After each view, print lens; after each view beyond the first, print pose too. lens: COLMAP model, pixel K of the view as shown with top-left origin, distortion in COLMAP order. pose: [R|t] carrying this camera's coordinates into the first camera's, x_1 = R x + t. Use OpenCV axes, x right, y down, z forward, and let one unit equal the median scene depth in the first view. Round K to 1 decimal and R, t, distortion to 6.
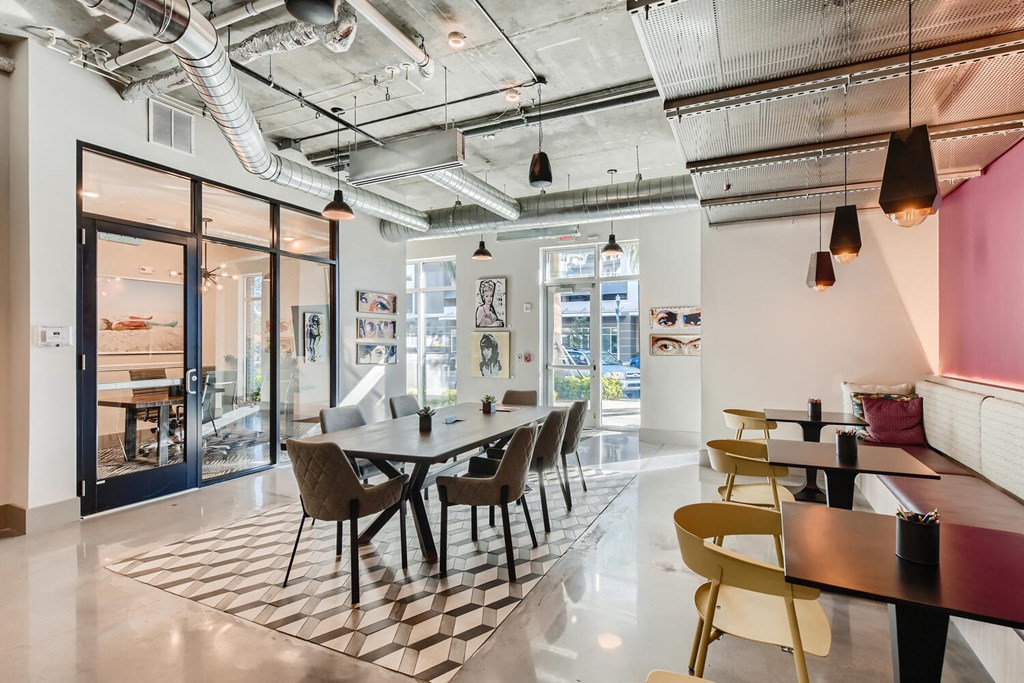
lens RADIAL K [[494.4, 0, 516.7], [0, 494.4, 344.2], [0, 0, 1]] dist [0.004254, 0.000311]
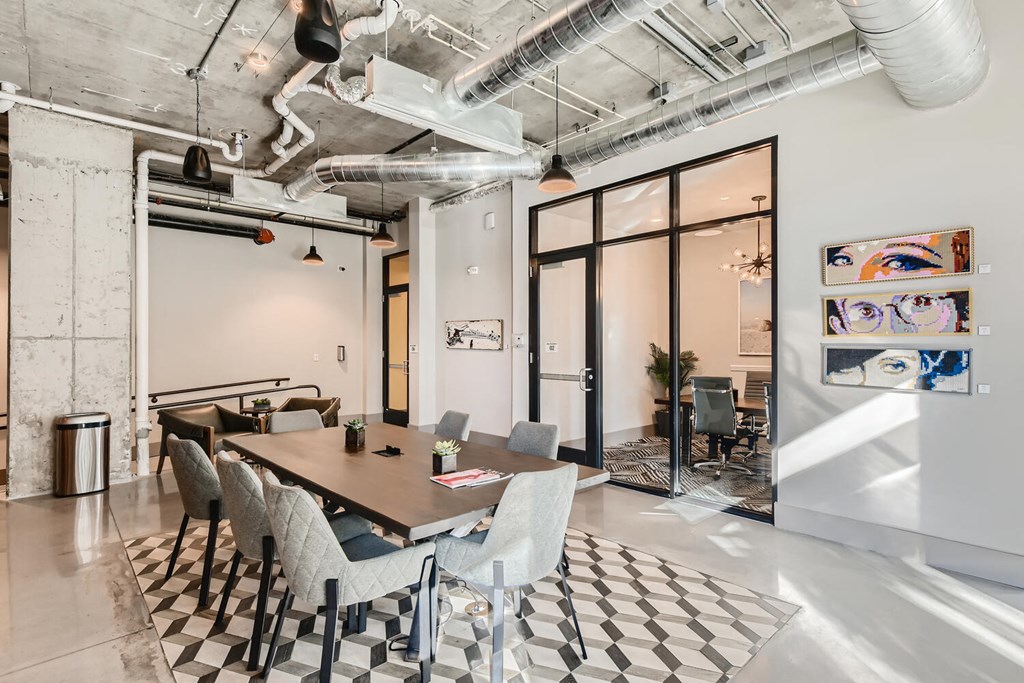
lens RADIAL K [[506.1, 0, 512.0], [0, 506.1, 341.5], [0, 0, 1]] dist [-0.000274, 0.000045]
pose [[-0.371121, -0.002325, -0.928582, 0.303670], [0.003918, 0.999984, -0.004070, -0.004420], [0.928576, -0.005149, -0.371106, 0.857080]]
